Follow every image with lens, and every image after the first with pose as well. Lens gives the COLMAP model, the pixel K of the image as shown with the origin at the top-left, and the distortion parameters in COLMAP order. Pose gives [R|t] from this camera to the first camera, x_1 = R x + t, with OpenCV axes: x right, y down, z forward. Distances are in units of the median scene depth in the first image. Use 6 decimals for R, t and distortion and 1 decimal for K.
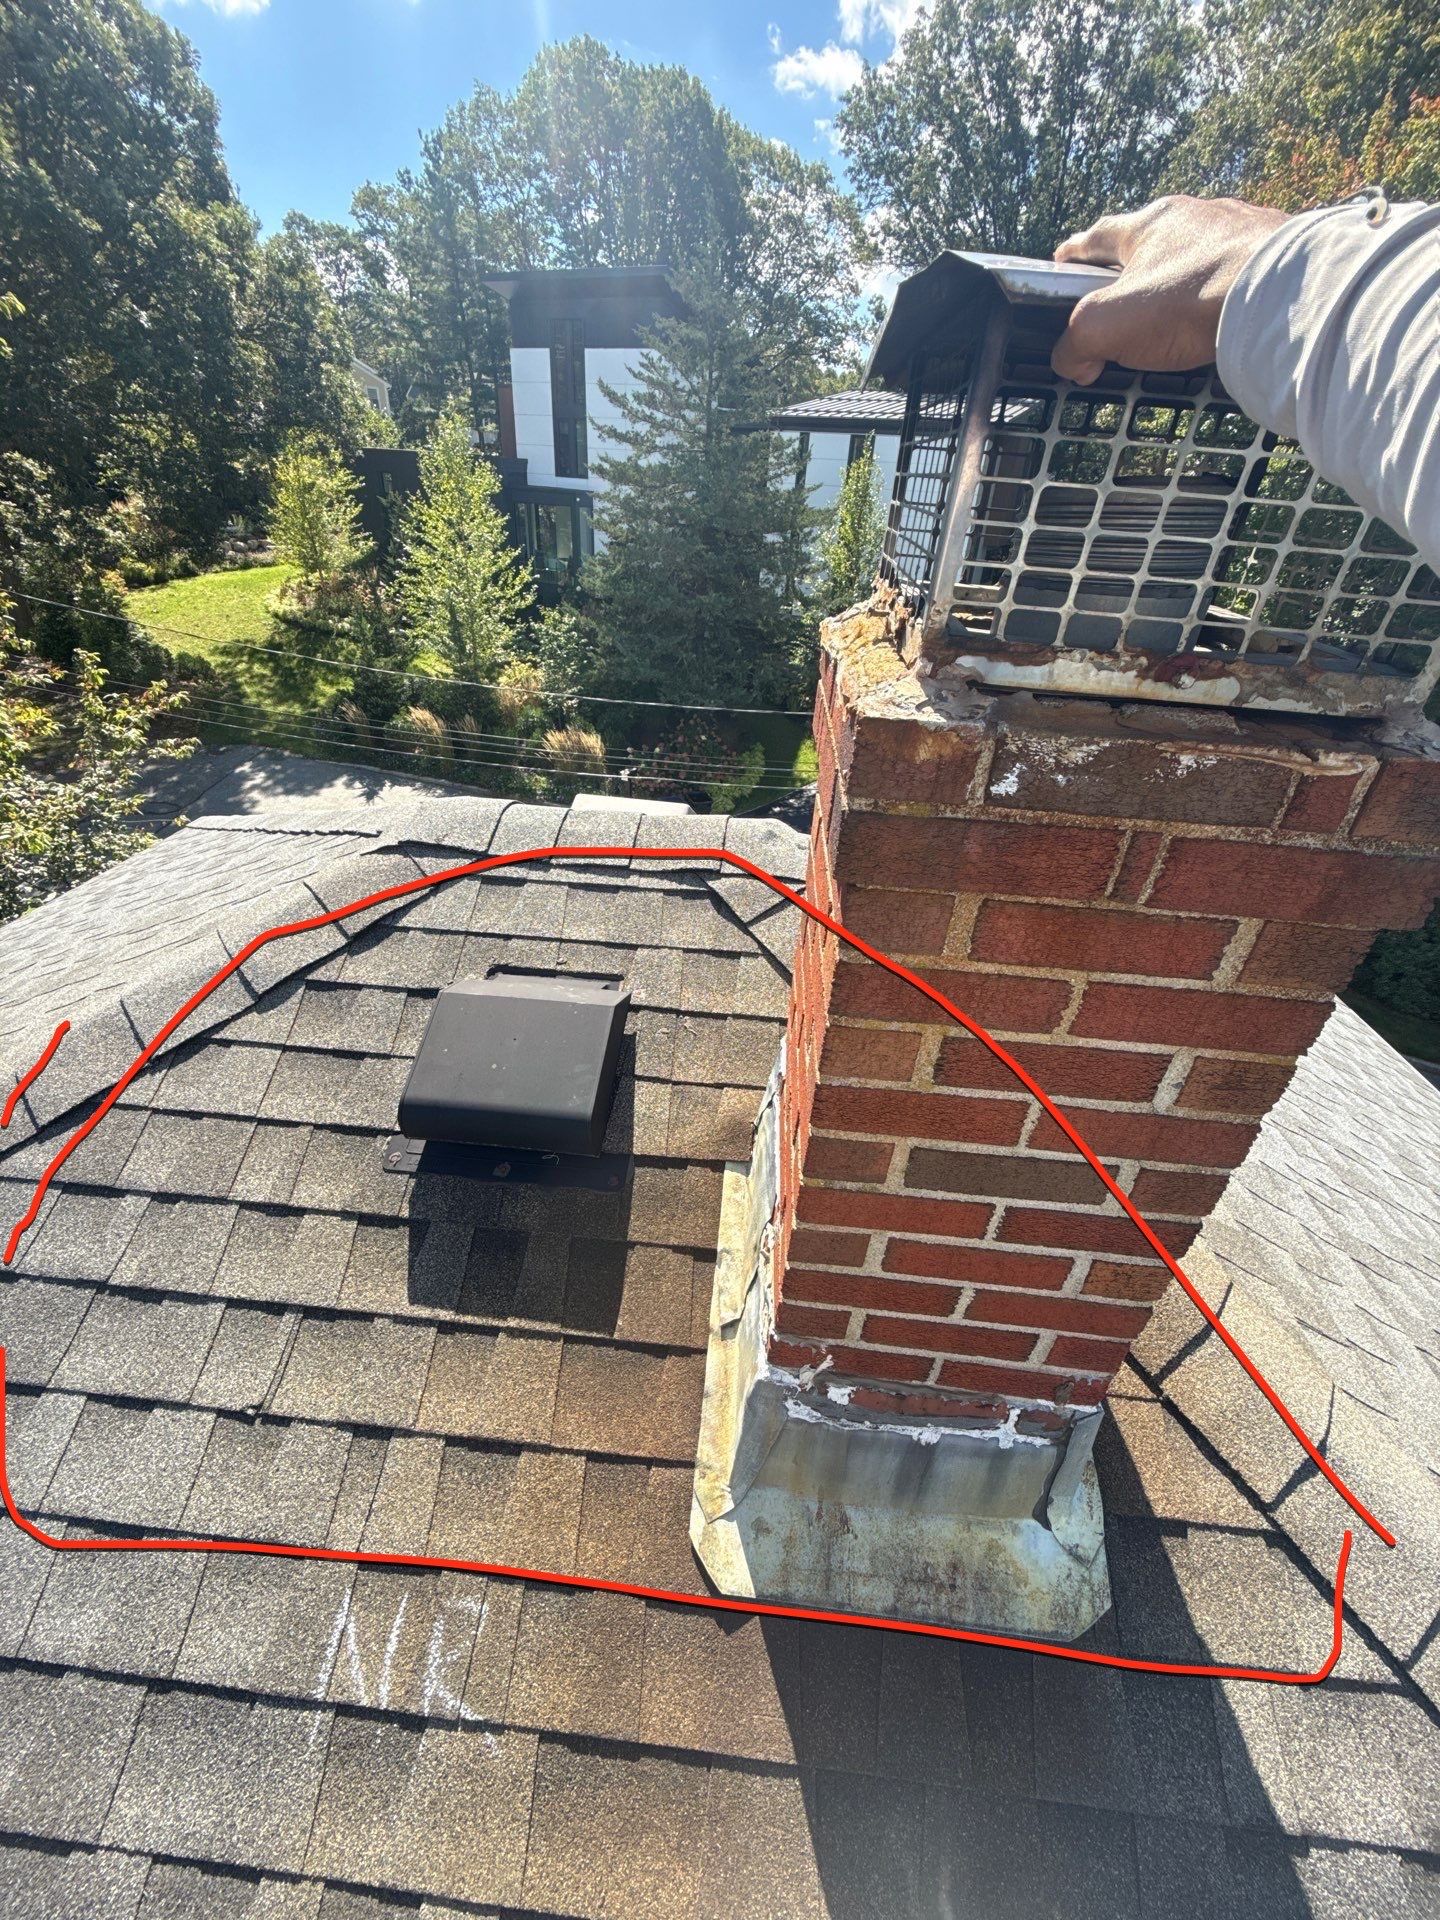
lens RADIAL K [[767.0, 0, 720.5], [0, 767.0, 964.3], [0, 0, 1]] dist [0.000622, -0.000027]
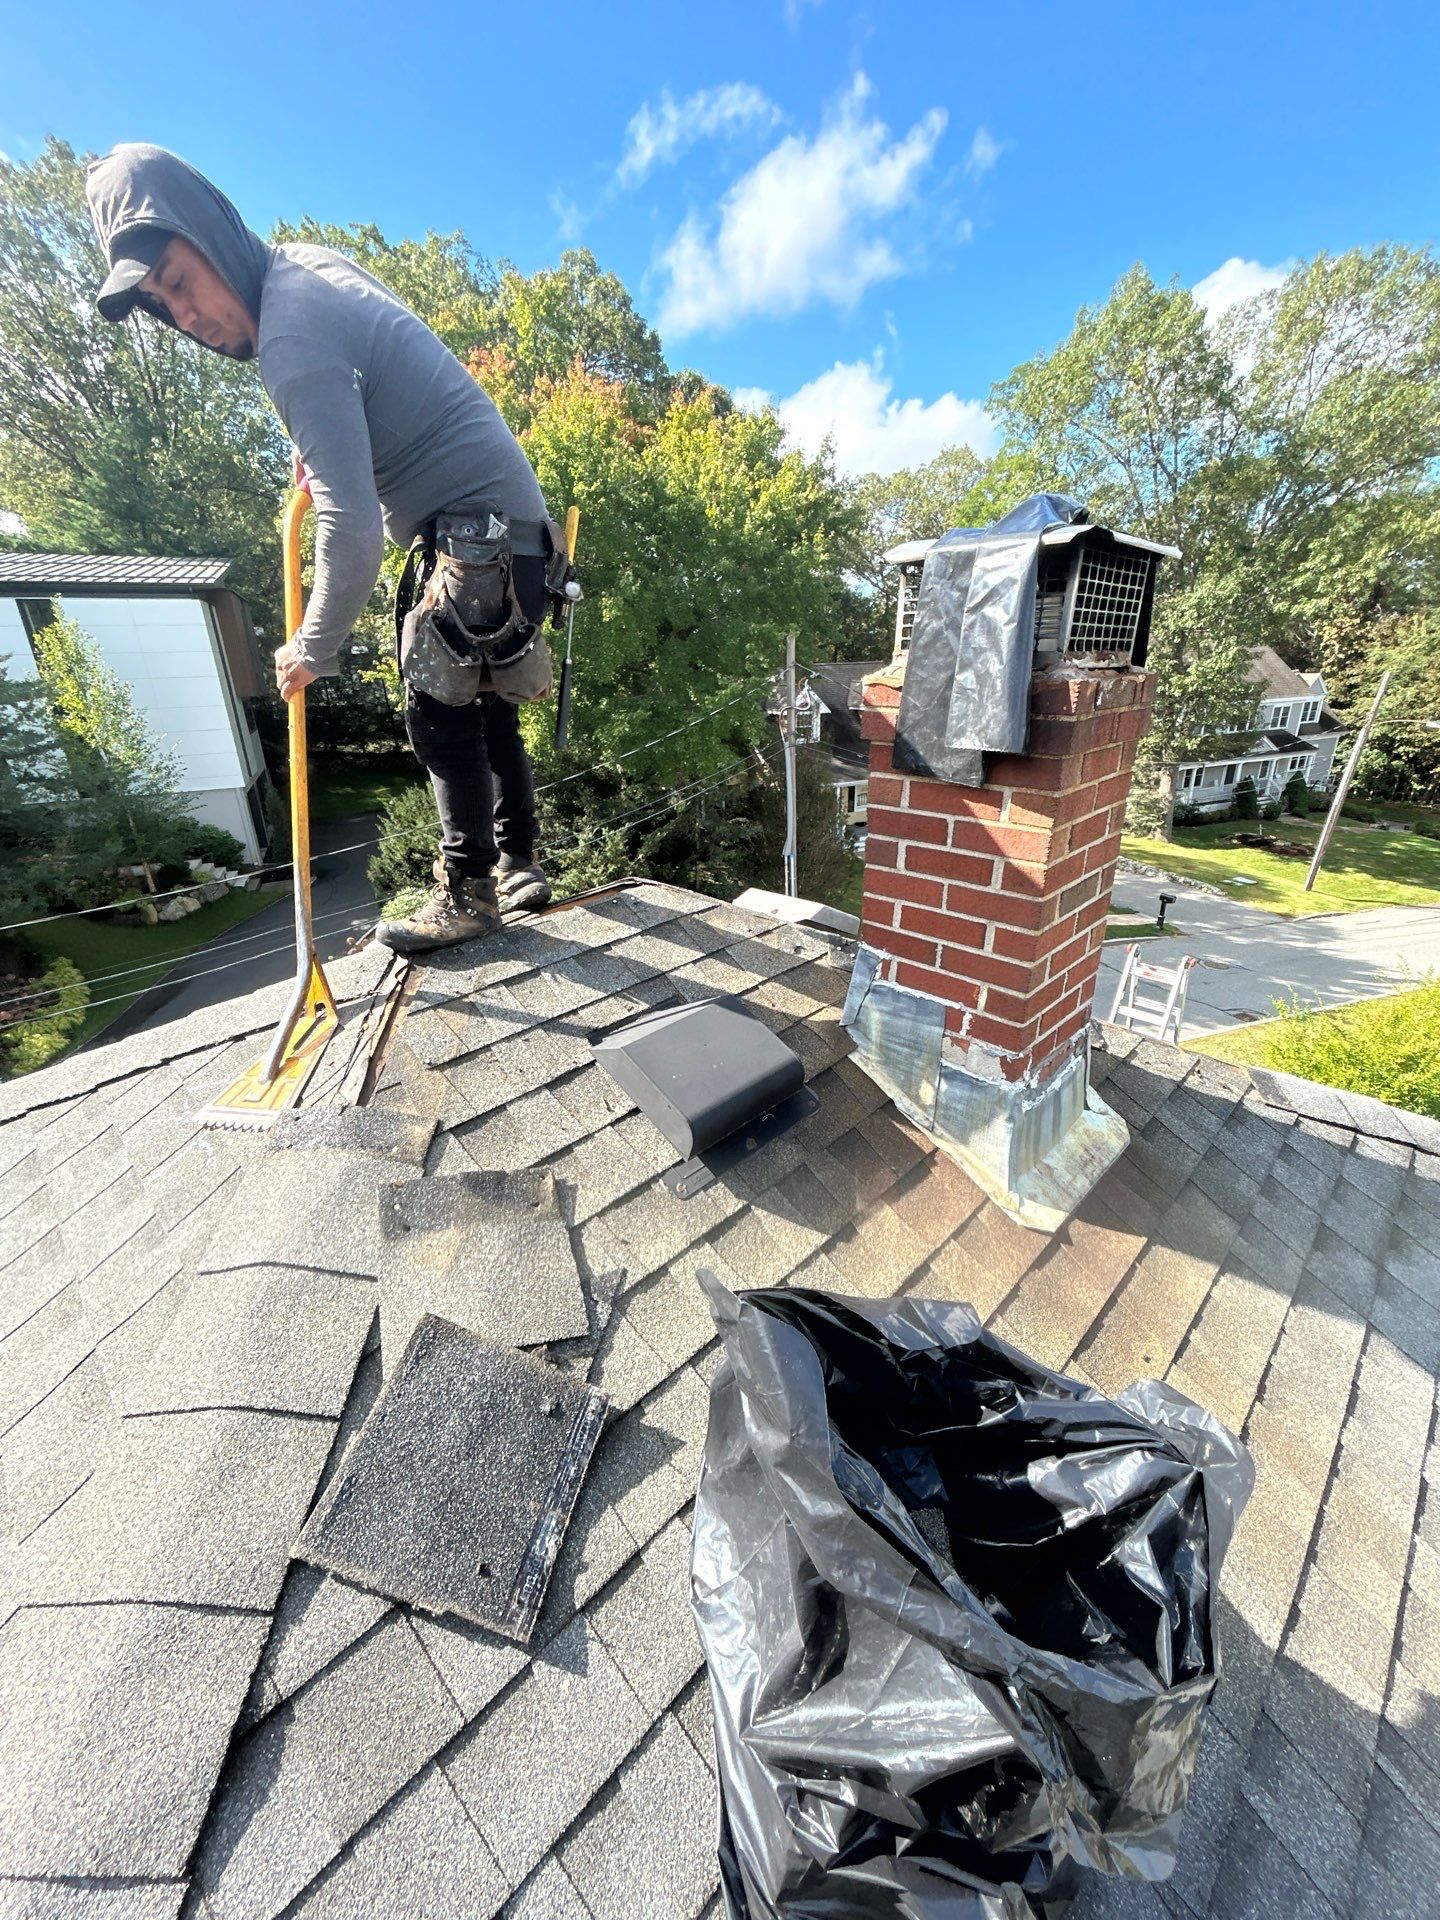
lens RADIAL K [[767.6, 0, 726.6], [0, 767.6, 958.3], [0, 0, 1]] dist [-0.000515, 0.000411]
pose [[0.638948, -0.351929, 0.684026, -0.889412], [0.455109, 0.889835, 0.032699, -0.041975], [-0.620178, 0.290414, 0.728724, 0.051153]]
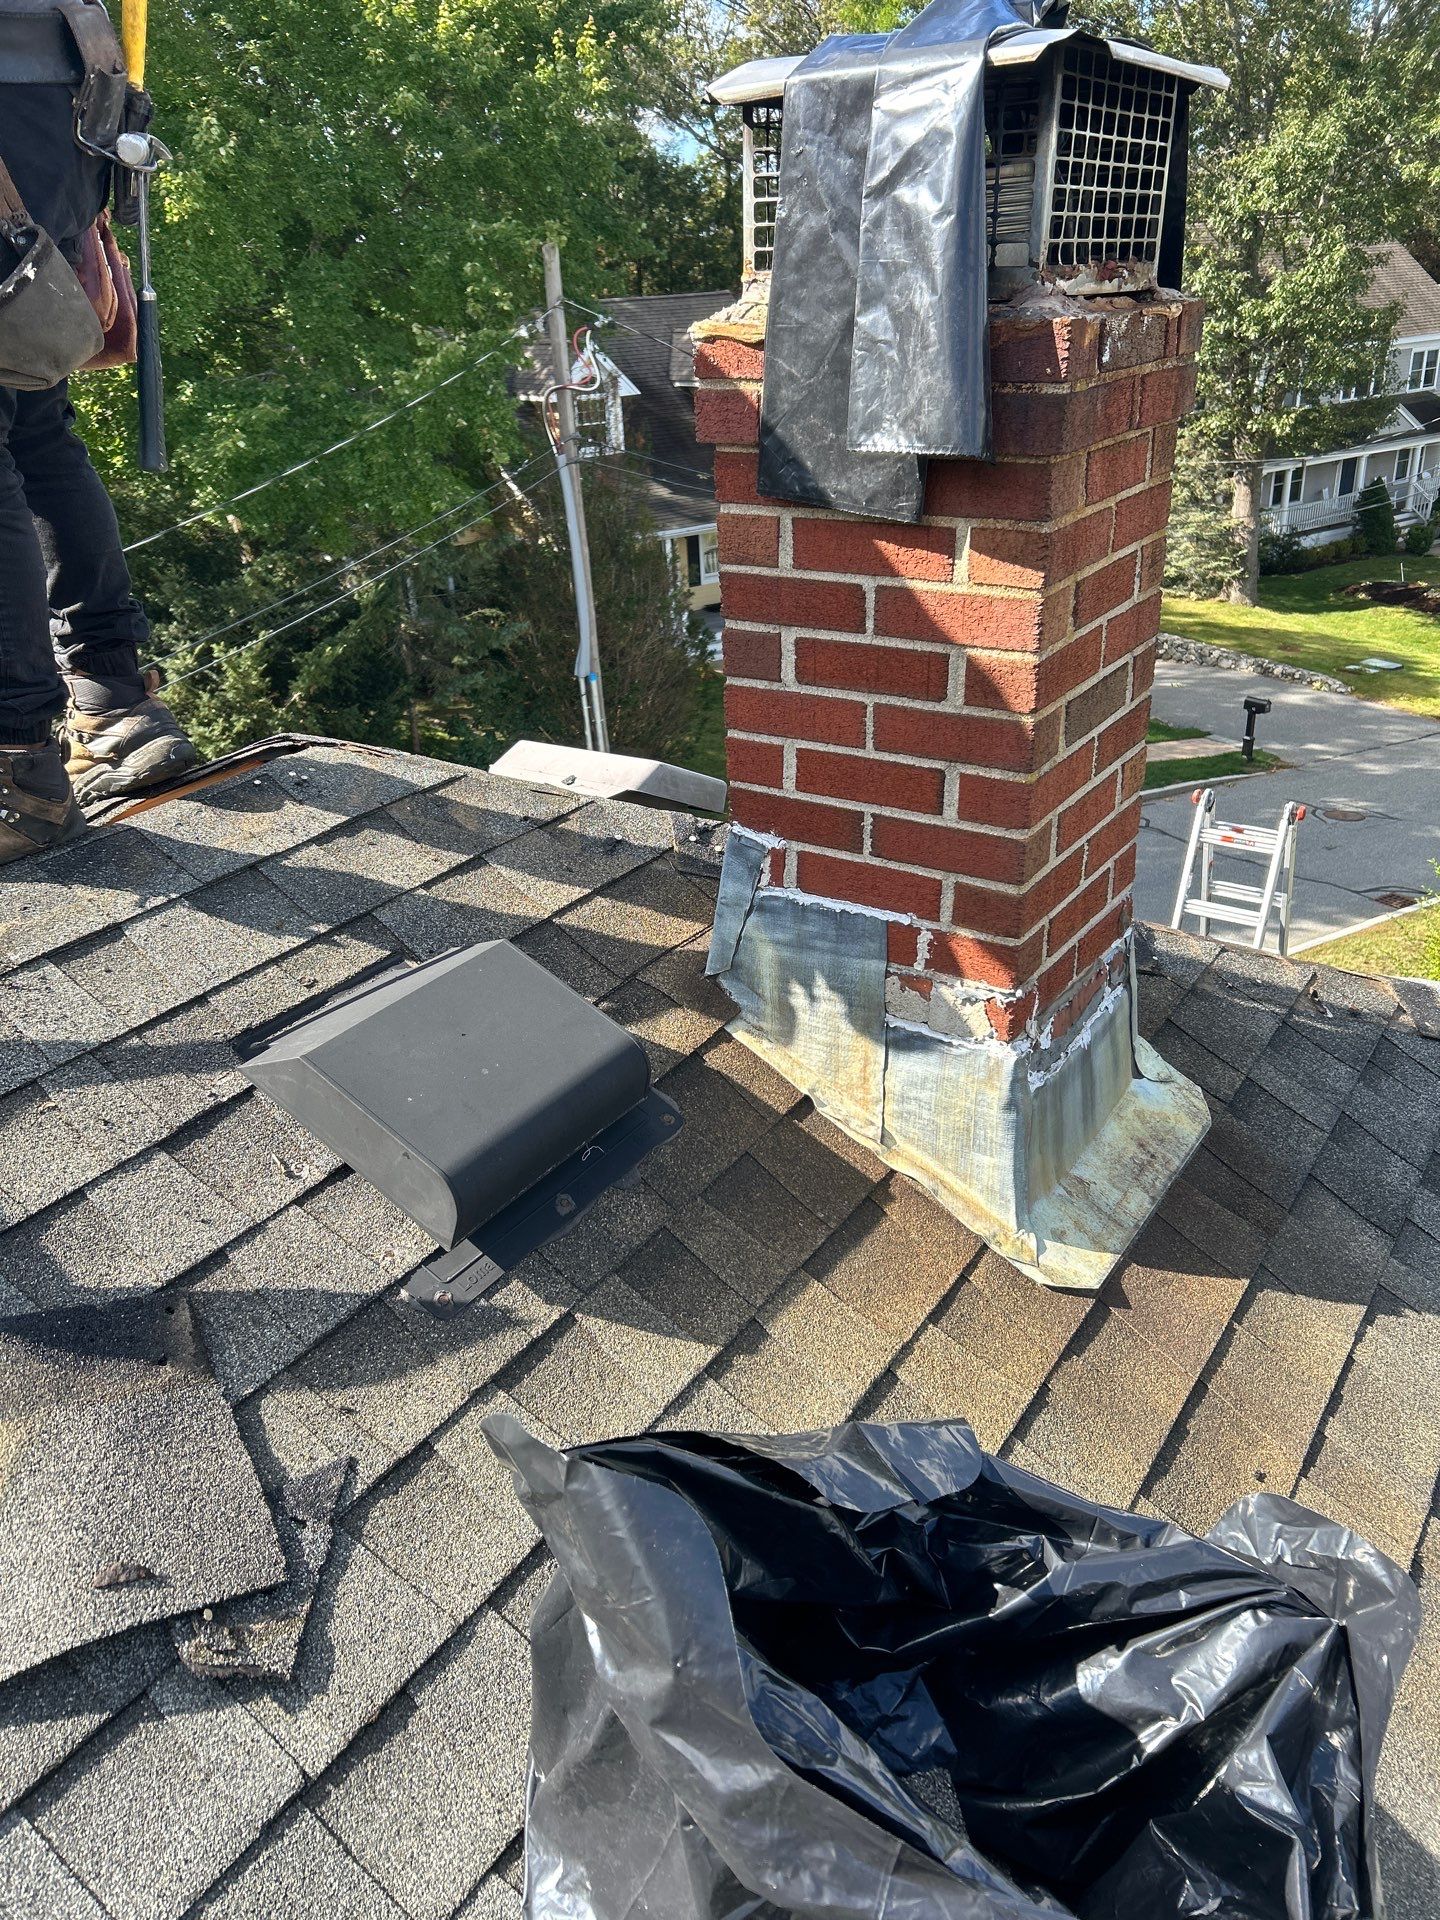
lens RADIAL K [[1434.5, 0, 718.4], [0, 1434.5, 954.2], [0, 0, 1]] dist [0.048111, -0.047415]
pose [[0.488924, -0.446728, 0.749258, -0.907597], [0.520978, 0.838451, 0.159946, -0.036412], [-0.699668, 0.312145, 0.642674, 0.036171]]
